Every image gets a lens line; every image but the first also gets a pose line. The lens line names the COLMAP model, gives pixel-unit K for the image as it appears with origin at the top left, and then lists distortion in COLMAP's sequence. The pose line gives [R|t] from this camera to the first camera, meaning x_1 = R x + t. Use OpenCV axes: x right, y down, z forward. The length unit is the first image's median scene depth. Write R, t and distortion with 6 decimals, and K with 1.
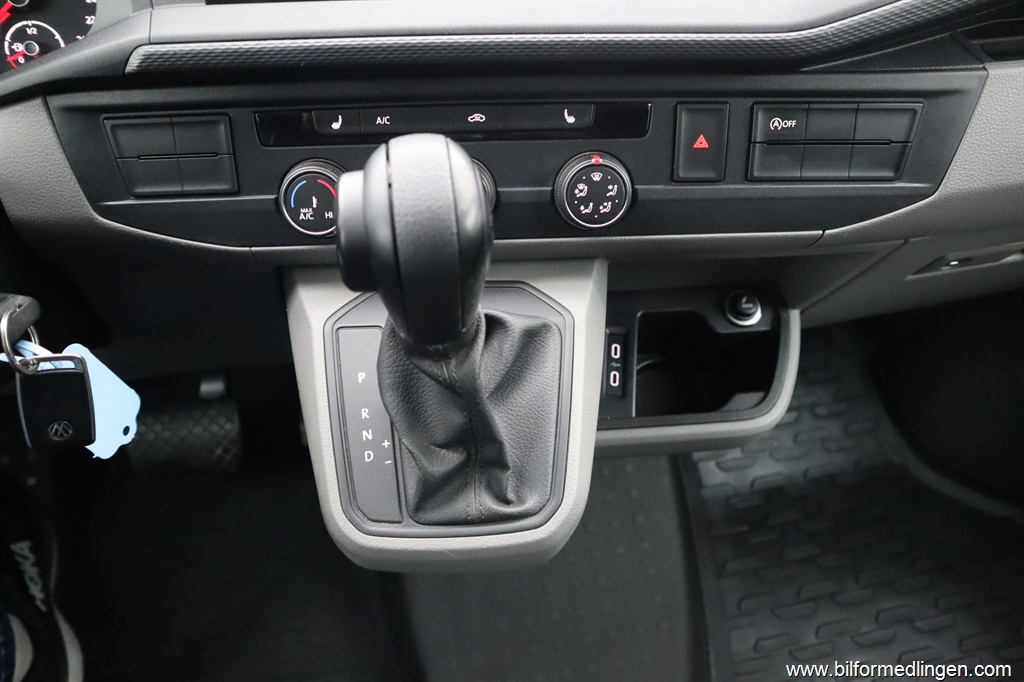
lens RADIAL K [[708.1, 0, 510.0], [0, 708.1, 341.1], [0, 0, 1]] dist [-0.127501, 0.082684]
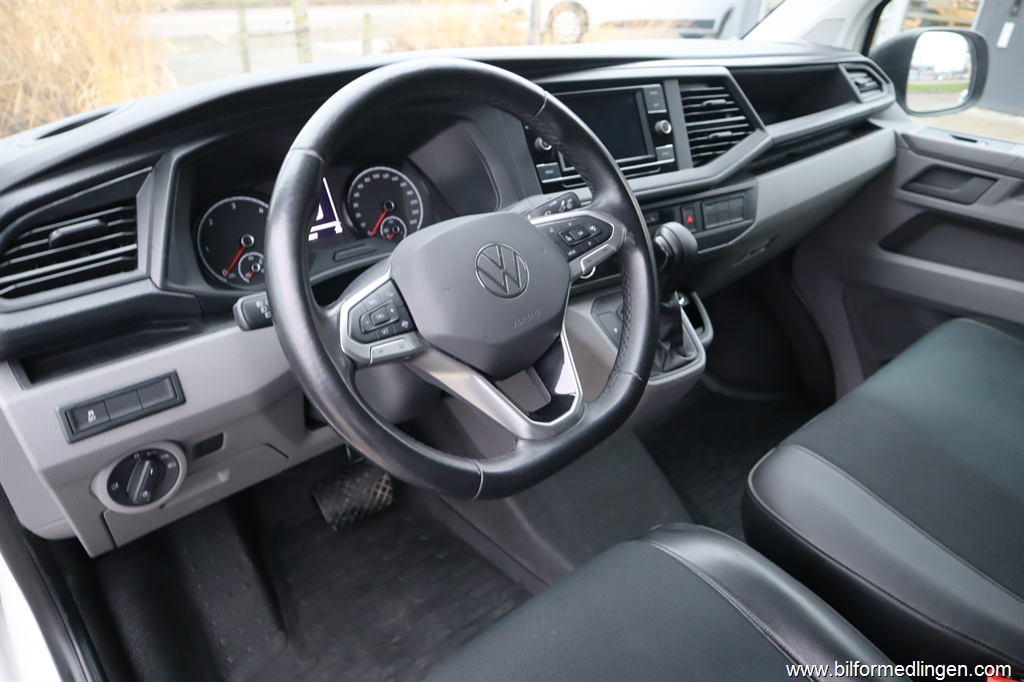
lens RADIAL K [[708.1, 0, 510.0], [0, 708.1, 341.1], [0, 0, 1]] dist [-0.127501, 0.082684]
pose [[0.865401, -0.234797, 0.442664, -1.645769], [0.315115, 0.941882, -0.116452, 0.258069], [-0.389595, 0.240268, 0.889093, -1.041567]]
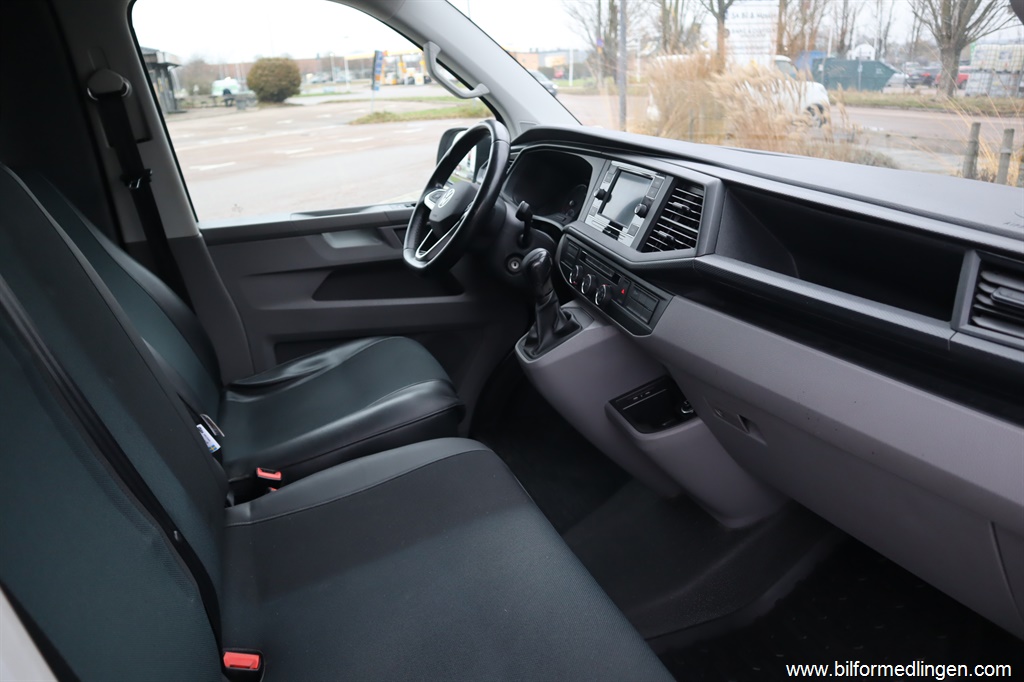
lens RADIAL K [[708.1, 0, 510.0], [0, 708.1, 341.1], [0, 0, 1]] dist [-0.127501, 0.082684]
pose [[0.207391, 0.339968, -0.917285, 3.091767], [-0.606488, 0.780406, 0.152115, -0.283685], [0.767568, 0.524775, 0.368035, -0.412417]]
